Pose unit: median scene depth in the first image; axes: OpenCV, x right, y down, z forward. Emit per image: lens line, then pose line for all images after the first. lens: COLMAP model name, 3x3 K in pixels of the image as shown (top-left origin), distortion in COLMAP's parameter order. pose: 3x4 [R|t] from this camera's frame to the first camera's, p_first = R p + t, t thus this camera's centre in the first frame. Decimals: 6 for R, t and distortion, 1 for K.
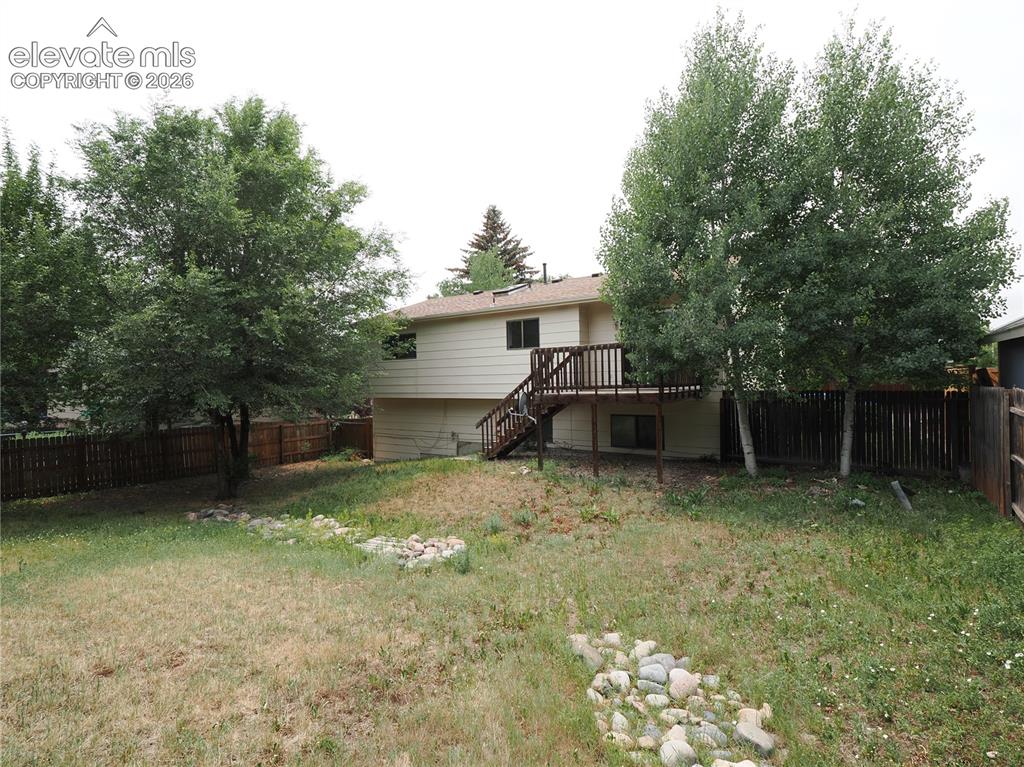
lens RADIAL K [[470.5, 0, 518.8], [0, 470.5, 381.8], [0, 0, 1]] dist [-0.011003, -0.000715]
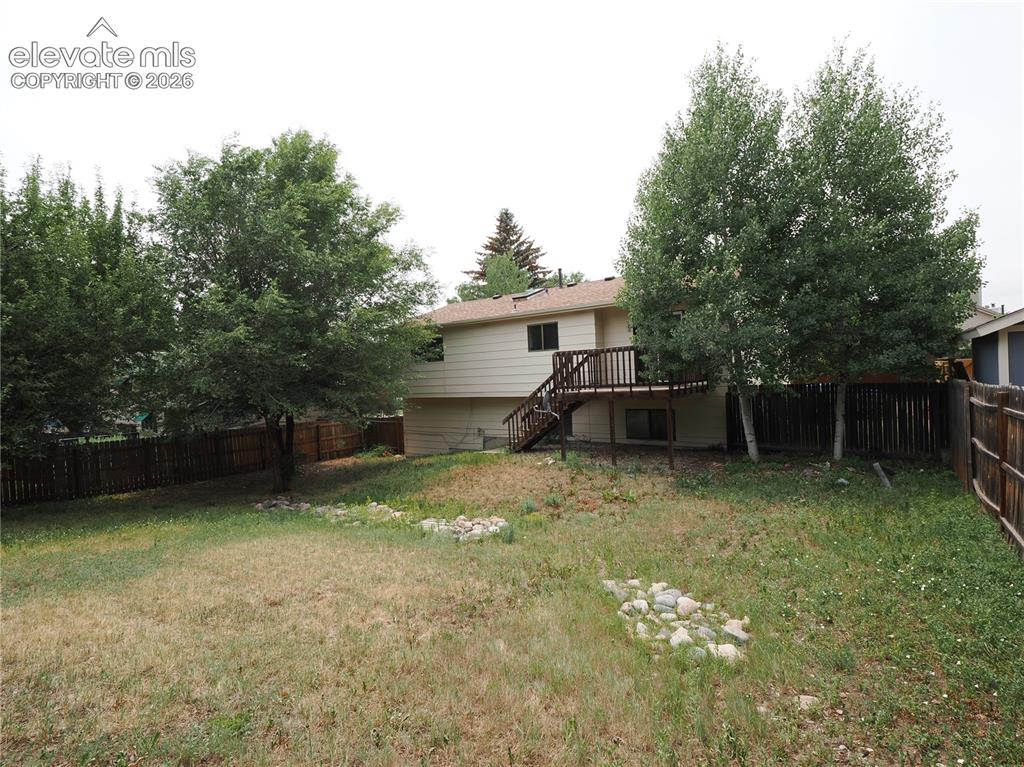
lens RADIAL K [[478.0, 0, 510.3], [0, 478.0, 383.8], [0, 0, 1]] dist [-0.010940, -0.001550]
pose [[0.999008, -0.023190, -0.038016, -0.035236], [0.023798, 0.999595, 0.015628, -0.016173], [0.037638, -0.016517, 0.999155, -0.143195]]
